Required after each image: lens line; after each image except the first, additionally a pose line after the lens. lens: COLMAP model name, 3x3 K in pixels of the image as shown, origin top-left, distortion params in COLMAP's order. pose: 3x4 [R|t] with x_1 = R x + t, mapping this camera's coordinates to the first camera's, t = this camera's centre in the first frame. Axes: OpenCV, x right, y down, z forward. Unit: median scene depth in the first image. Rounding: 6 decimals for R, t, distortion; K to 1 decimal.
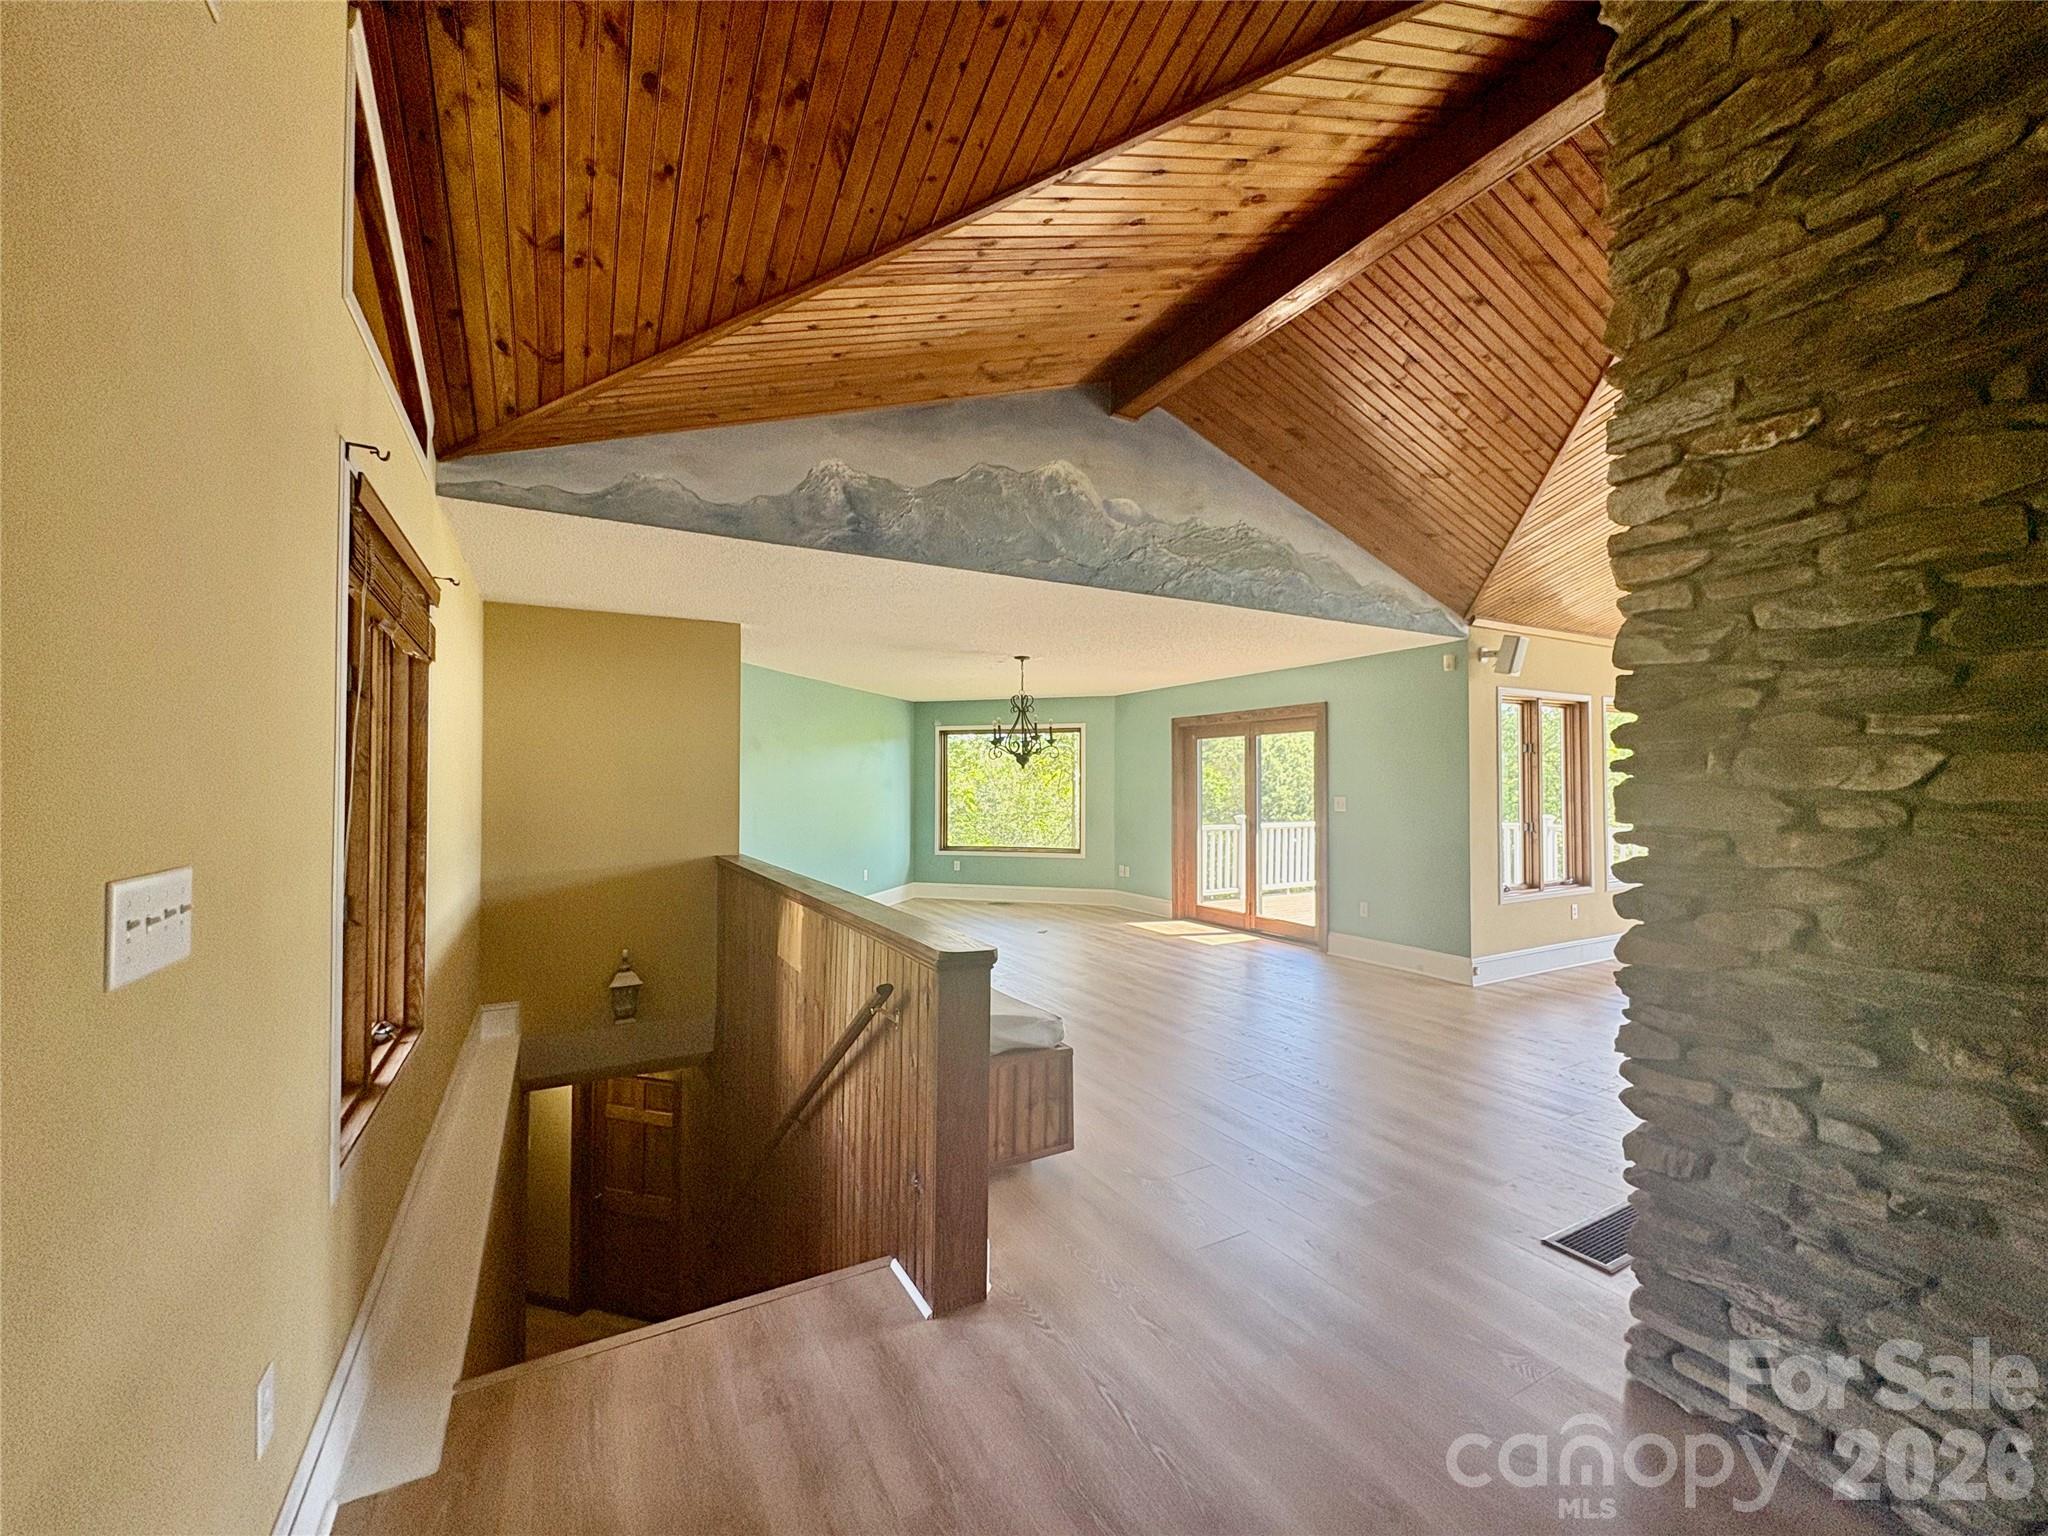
lens RADIAL K [[816.3, 0, 1027.4], [0, 816.3, 769.2], [0, 0, 1]] dist [-0.000076, 0.000143]
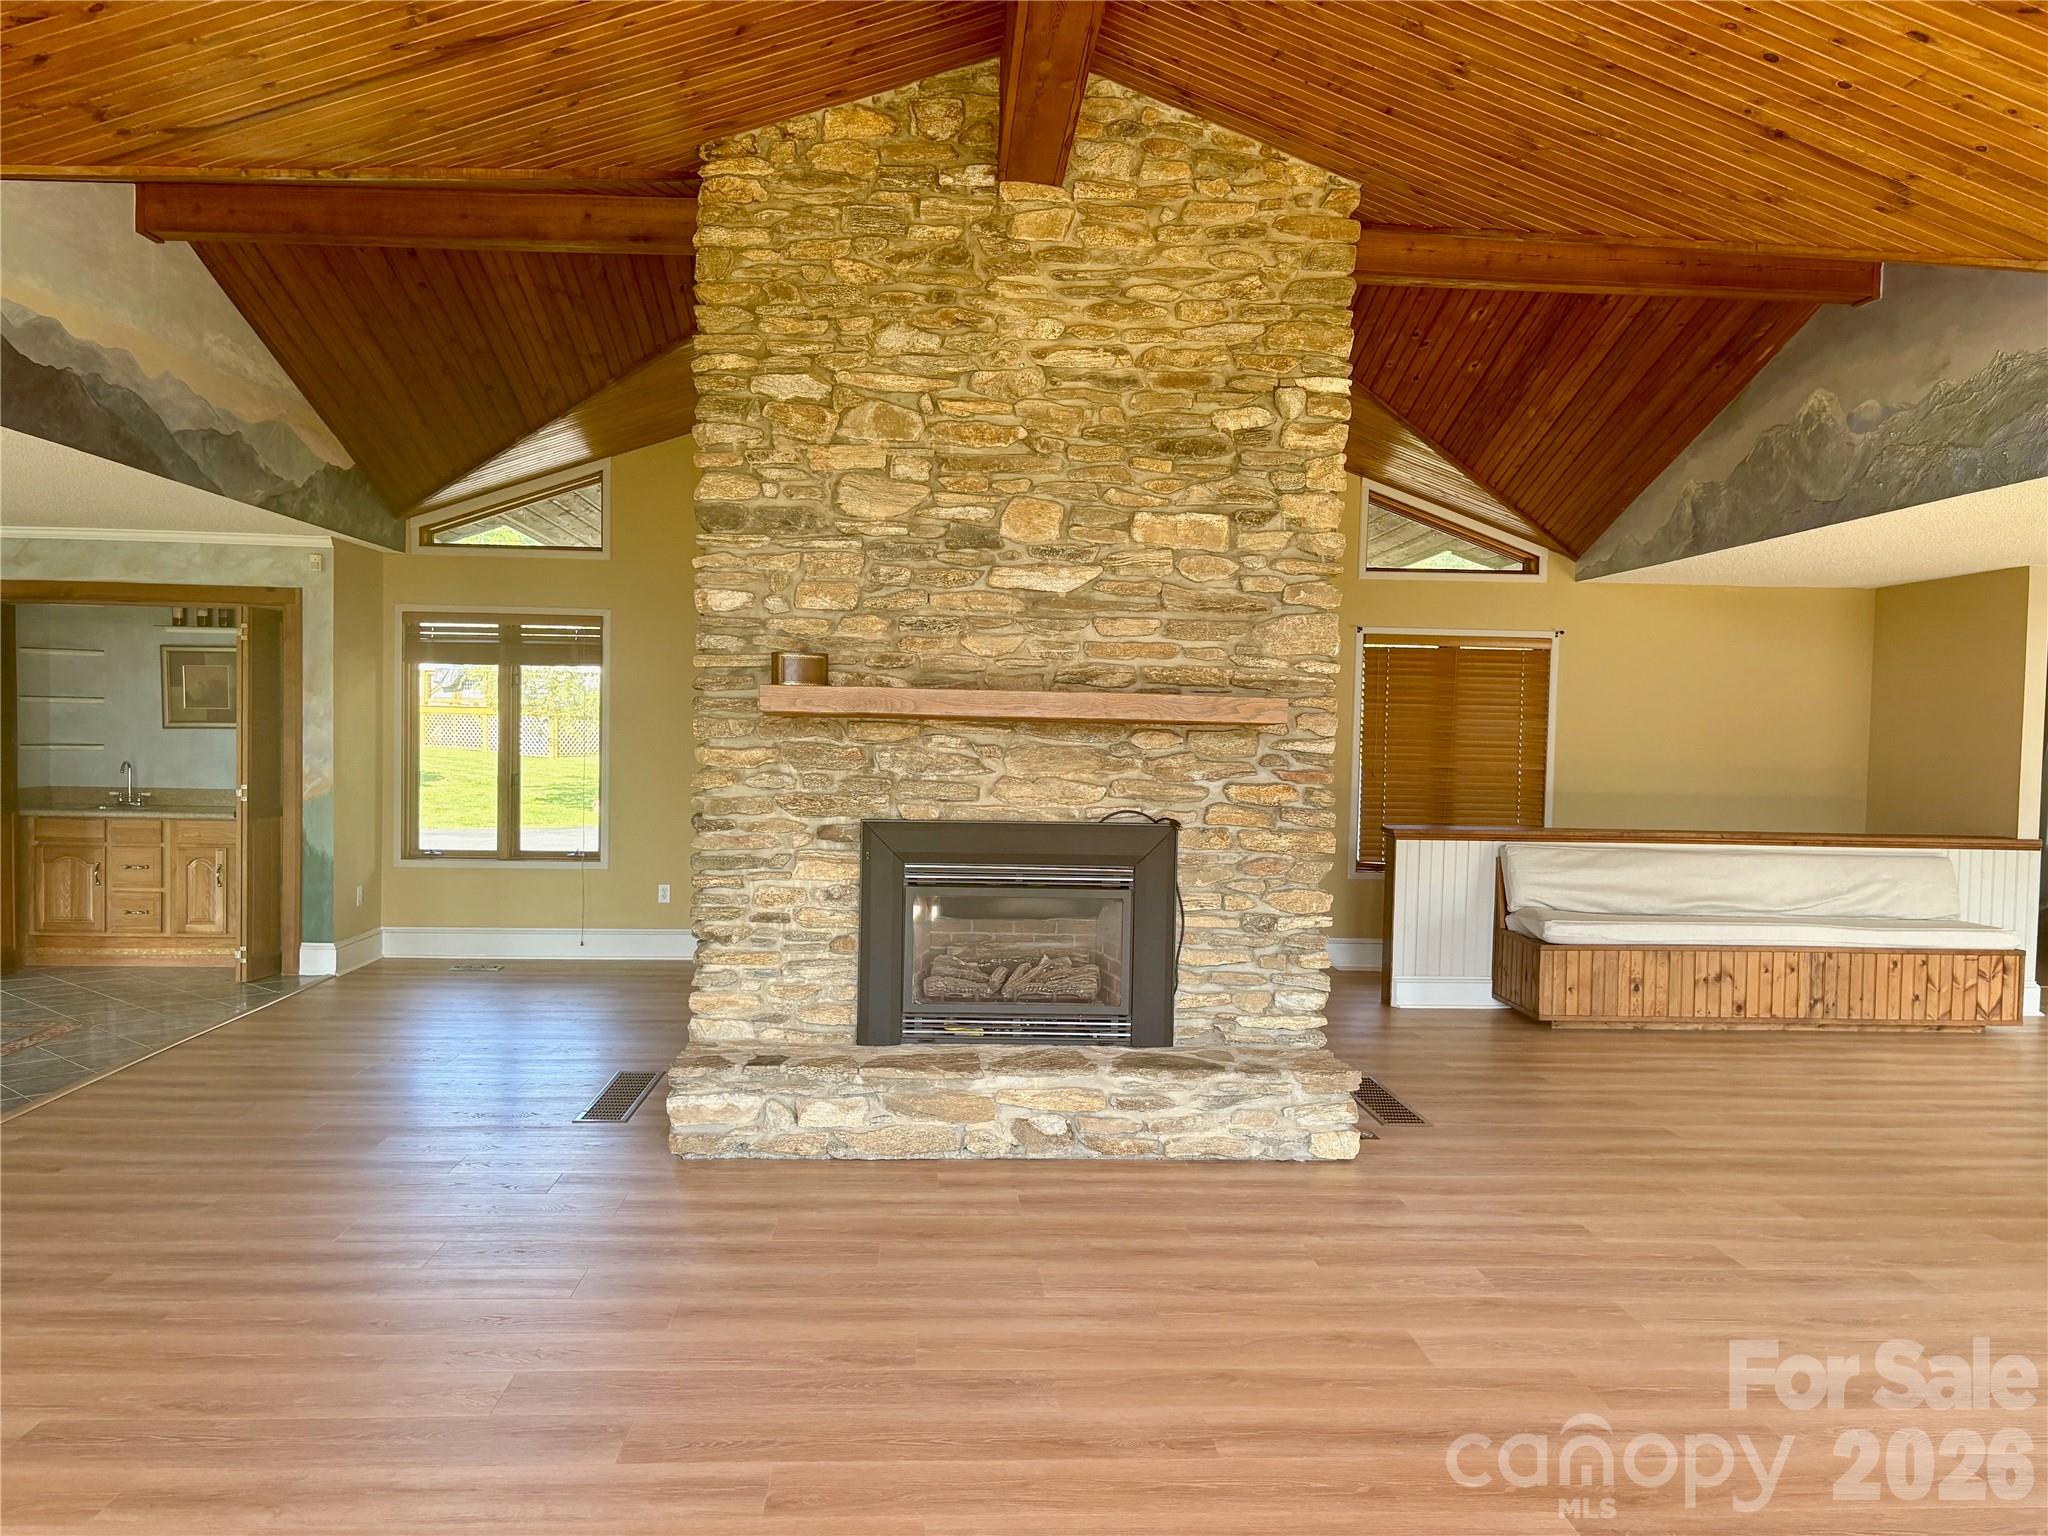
lens RADIAL K [[1541.7, 0, 1017.9], [0, 1541.7, 784.6], [0, 0, 1]] dist [0.039721, -0.021060]
pose [[-0.441247, 0.025764, -0.897016, 1.888569], [-0.003539, 0.999530, 0.030449, 0.002396], [0.897379, 0.016610, -0.440949, 0.939837]]
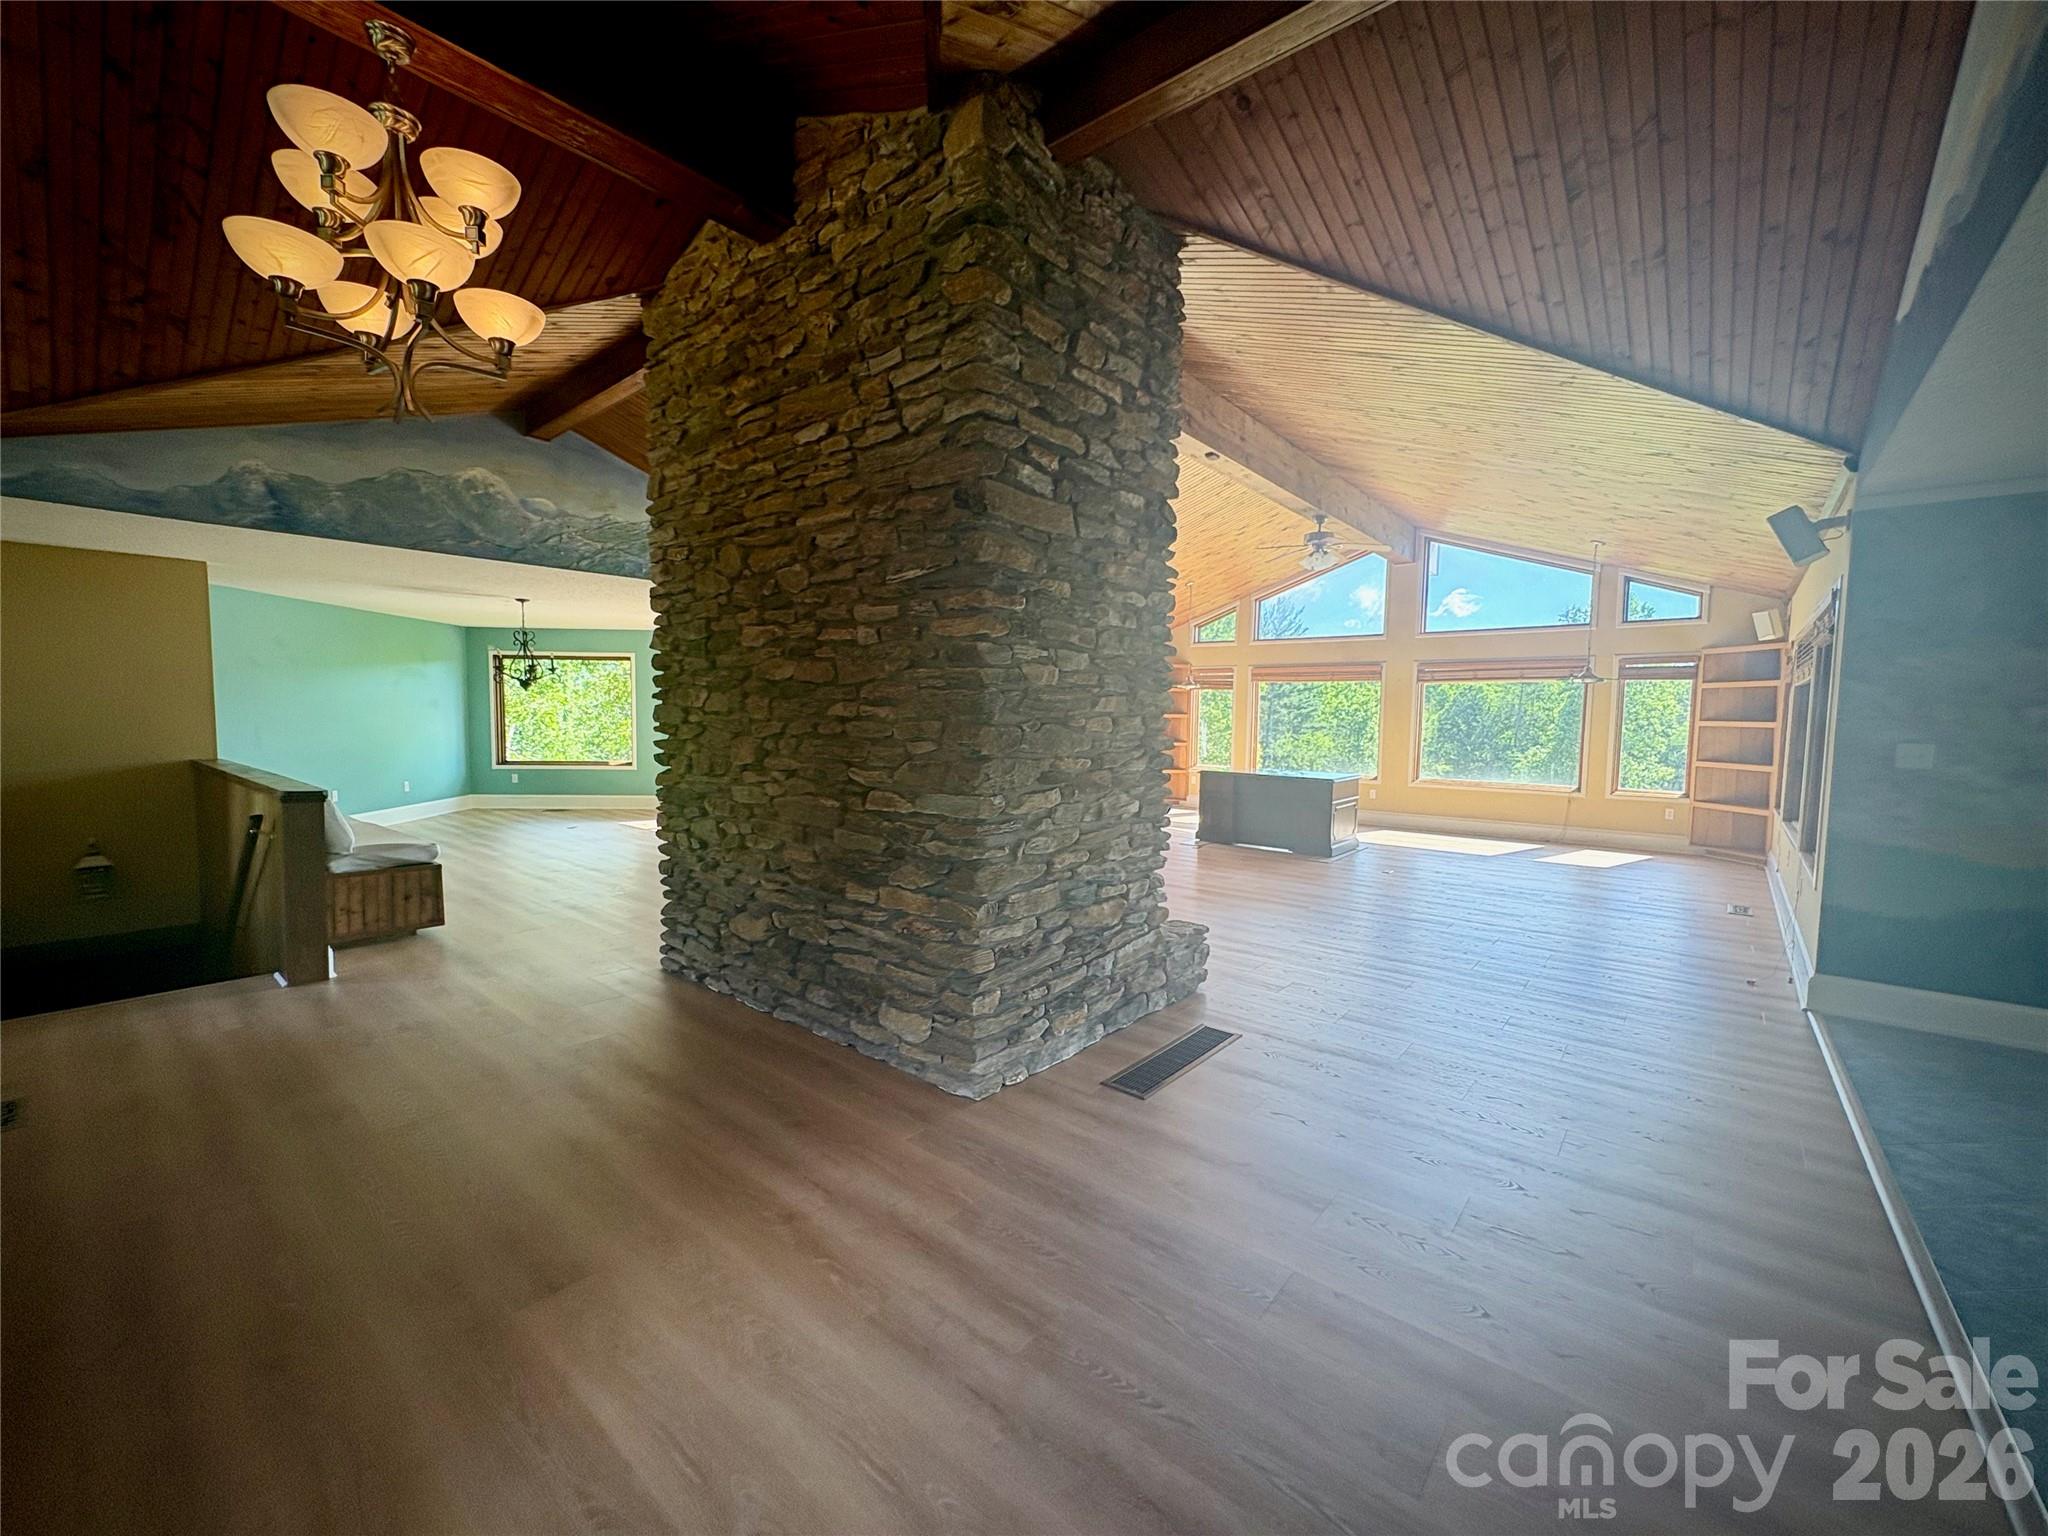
lens RADIAL K [[816.3, 0, 1021.3], [0, 816.3, 768.0], [0, 0, 1]] dist [-0.000076, 0.000143]
pose [[0.937503, -0.011265, 0.347794, 0.402010], [-0.019520, 0.996200, 0.084885, -0.007240], [-0.347428, -0.086369, 0.933721, -0.631651]]
